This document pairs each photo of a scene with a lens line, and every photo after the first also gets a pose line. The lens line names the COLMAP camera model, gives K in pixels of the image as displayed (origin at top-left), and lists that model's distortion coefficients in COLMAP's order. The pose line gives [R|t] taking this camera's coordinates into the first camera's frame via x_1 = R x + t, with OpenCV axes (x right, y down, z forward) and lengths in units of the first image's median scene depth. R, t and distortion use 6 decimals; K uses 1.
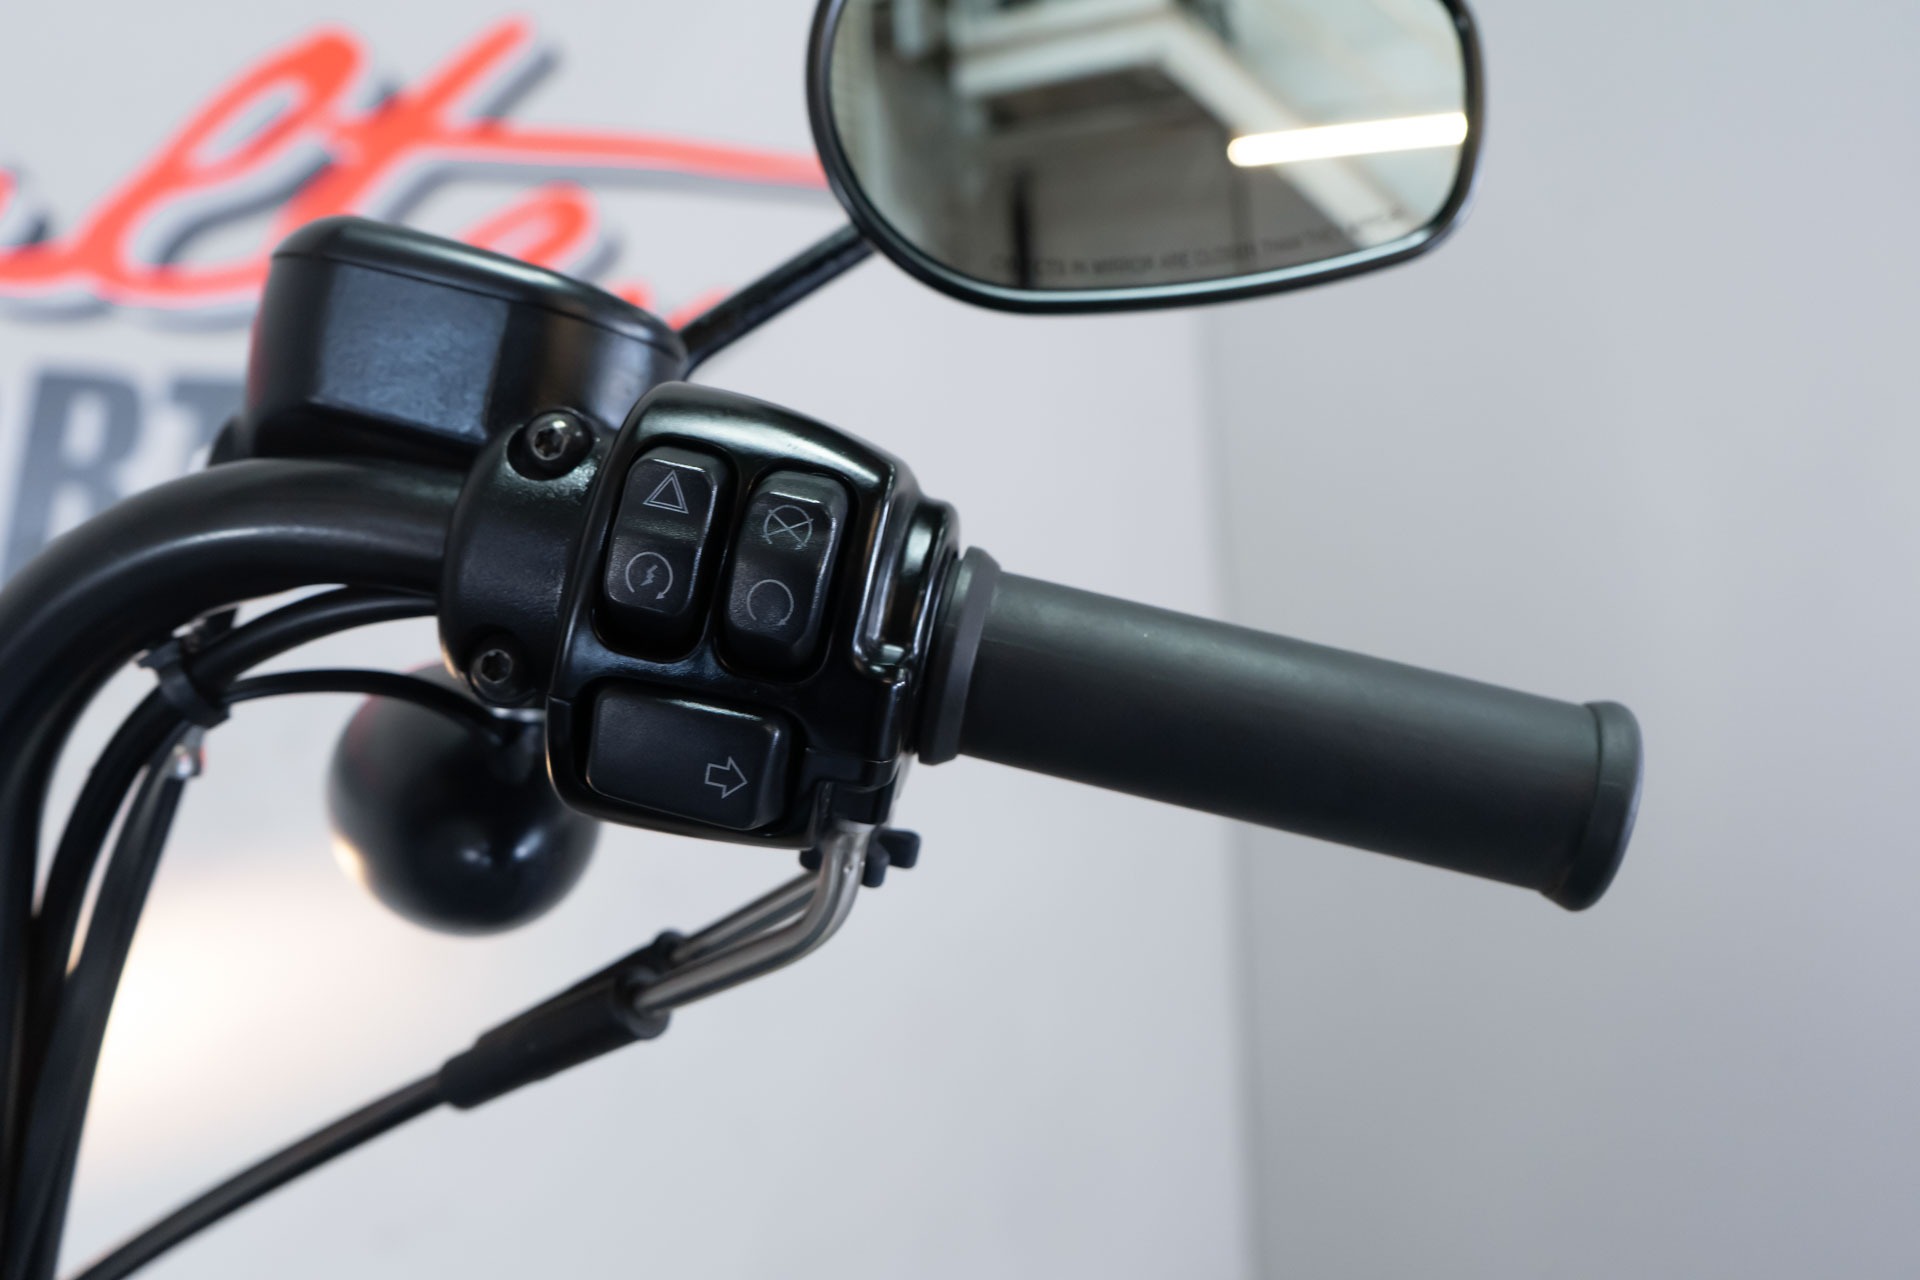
lens RADIAL K [[1828.7, 0, 960.0], [0, 1828.7, 640.0], [0, 0, 1]] dist [0.007026, 0.003857]
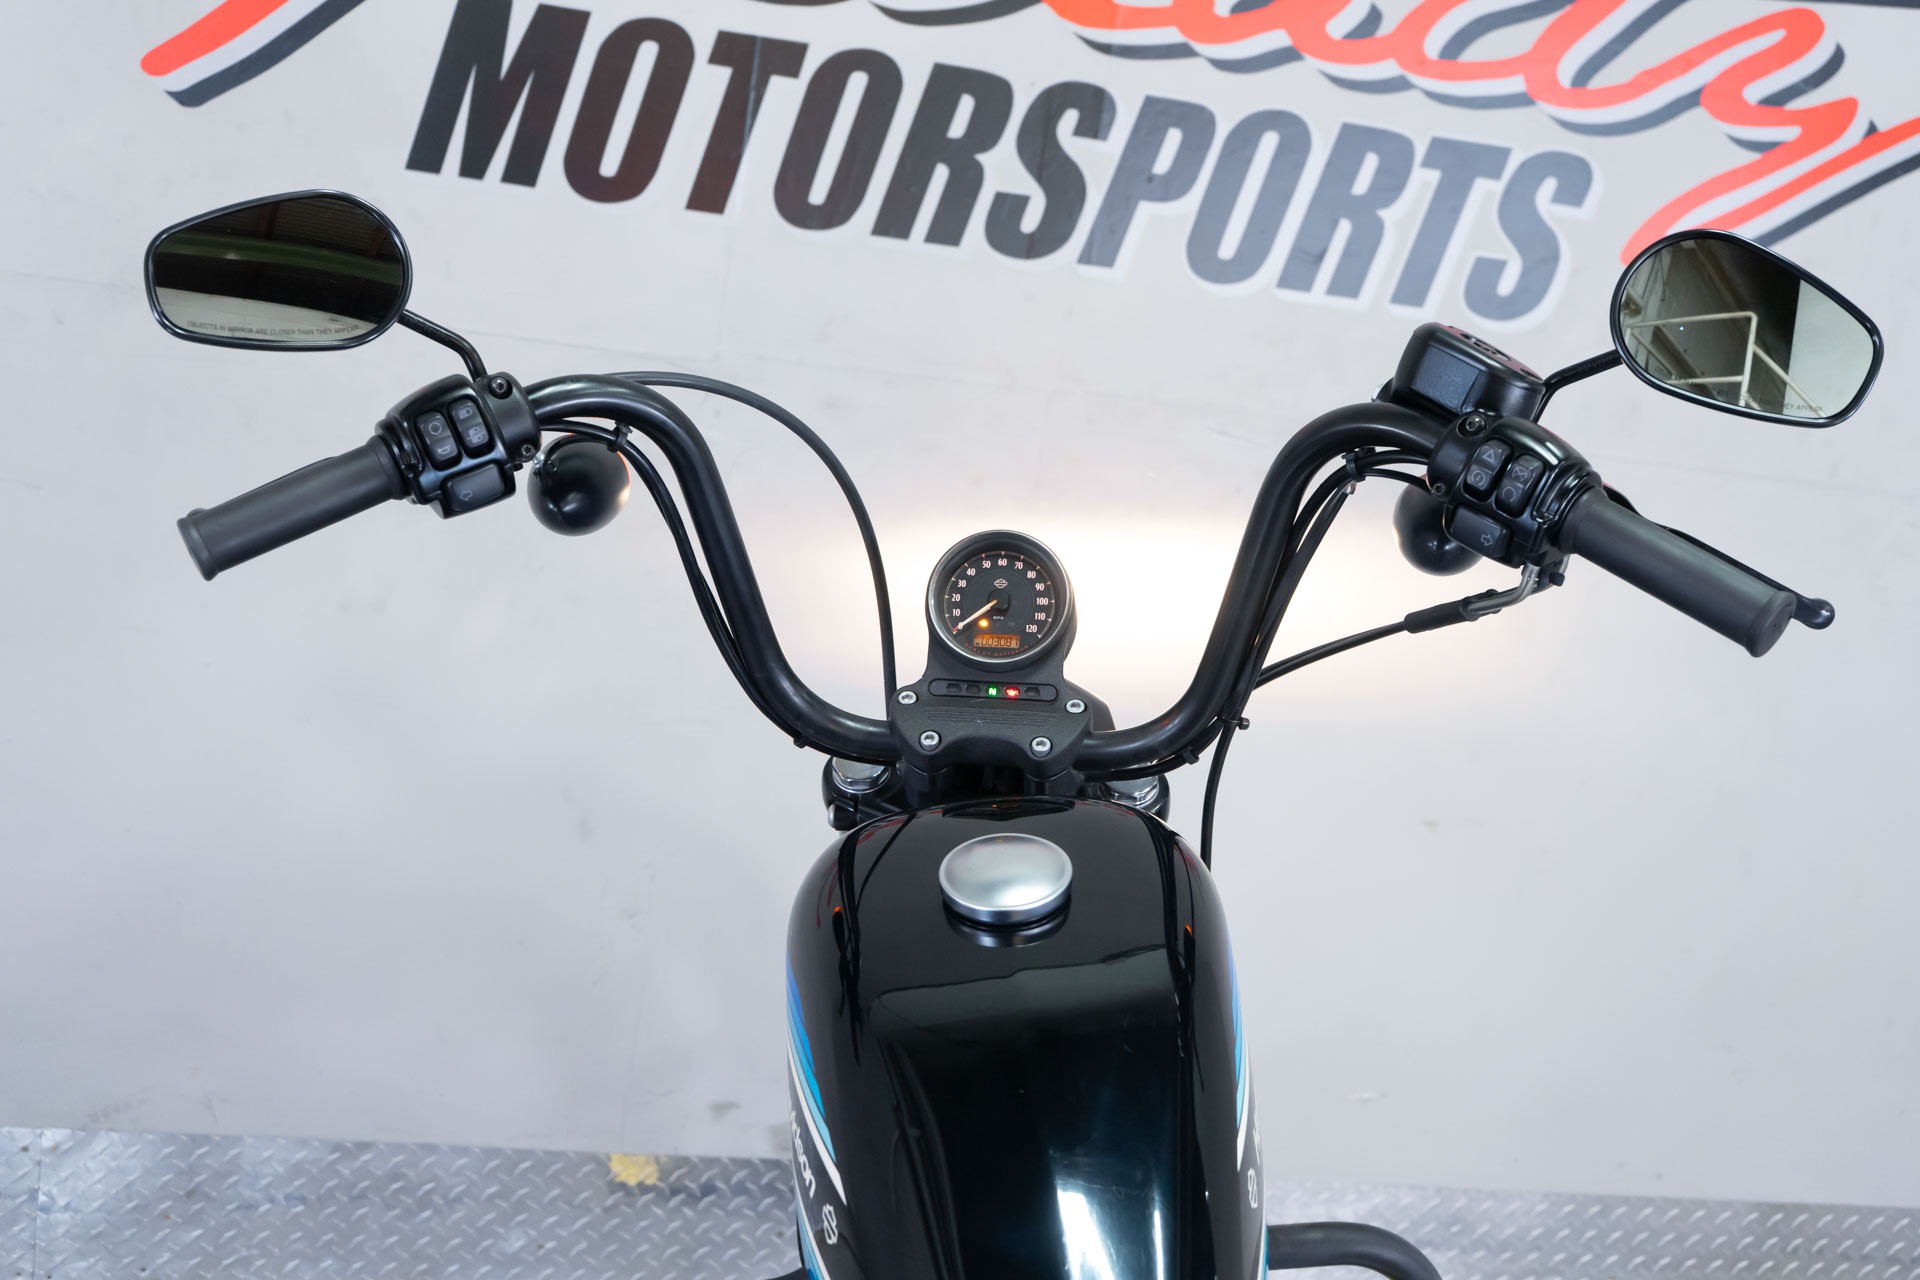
lens RADIAL K [[2162.7, 0, 960.0], [0, 2162.7, 640.0], [0, 0, 1]] dist [0.005293, 0.034372]
pose [[0.800875, 0.282786, -0.527856, 1.015621], [-0.194406, 0.956511, 0.217470, -0.346862], [0.566397, -0.071548, 0.821021, -2.308033]]
